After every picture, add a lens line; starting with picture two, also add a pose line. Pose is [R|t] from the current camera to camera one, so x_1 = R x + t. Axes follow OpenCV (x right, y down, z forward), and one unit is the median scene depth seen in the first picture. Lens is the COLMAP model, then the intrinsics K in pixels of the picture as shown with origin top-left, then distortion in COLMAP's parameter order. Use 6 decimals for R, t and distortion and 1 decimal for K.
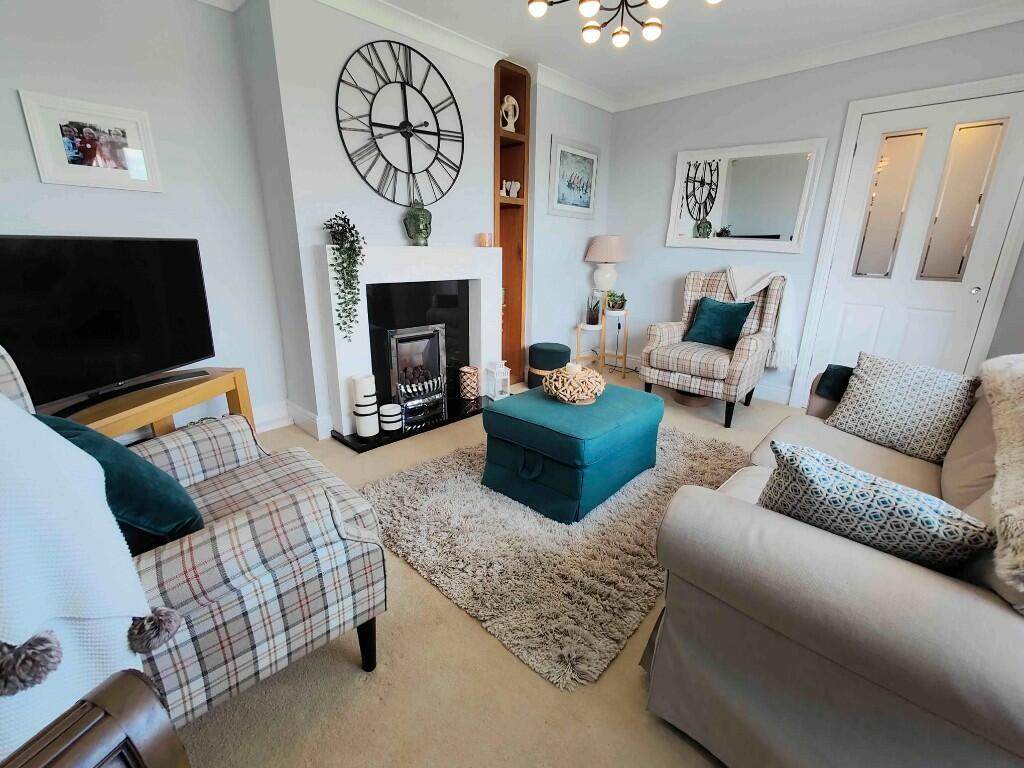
lens RADIAL K [[451.6, 0, 512.6], [0, 451.6, 378.8], [0, 0, 1]] dist [0.008598, 0.000072]
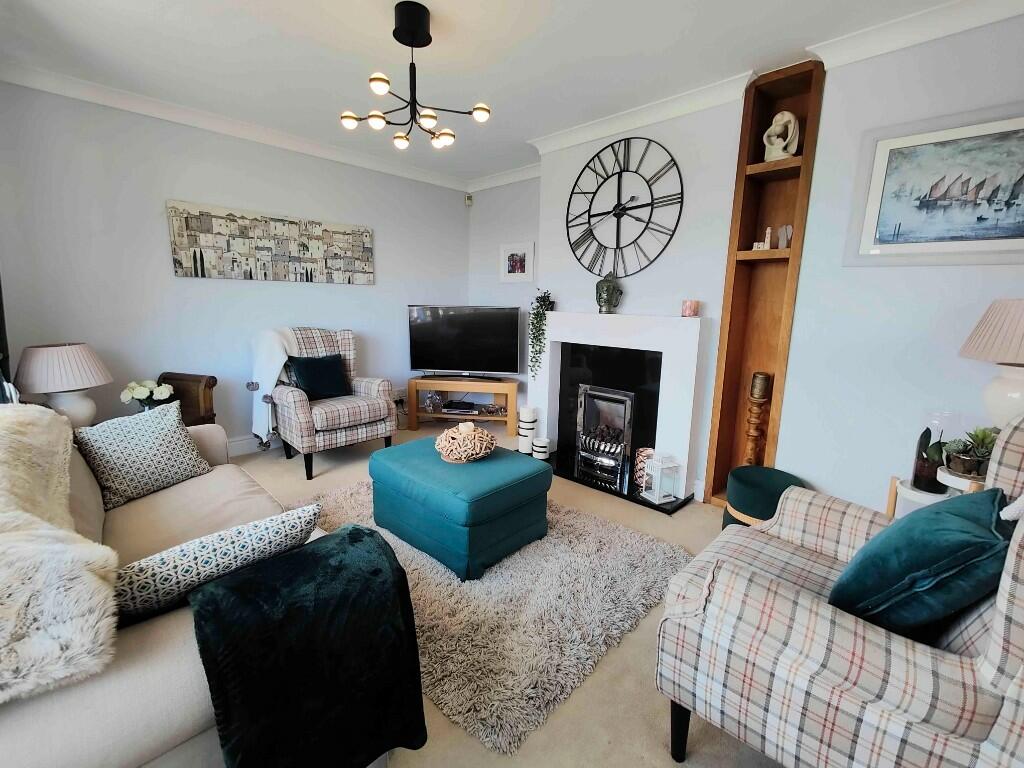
lens RADIAL K [[451.6, 0, 512.6], [0, 451.6, 378.8], [0, 0, 1]] dist [0.008598, 0.000072]
pose [[-0.004263, 0.154530, -0.987979, 0.900672], [-0.302378, 0.941538, 0.148570, -0.248561], [0.953178, 0.299377, 0.042713, 0.818305]]
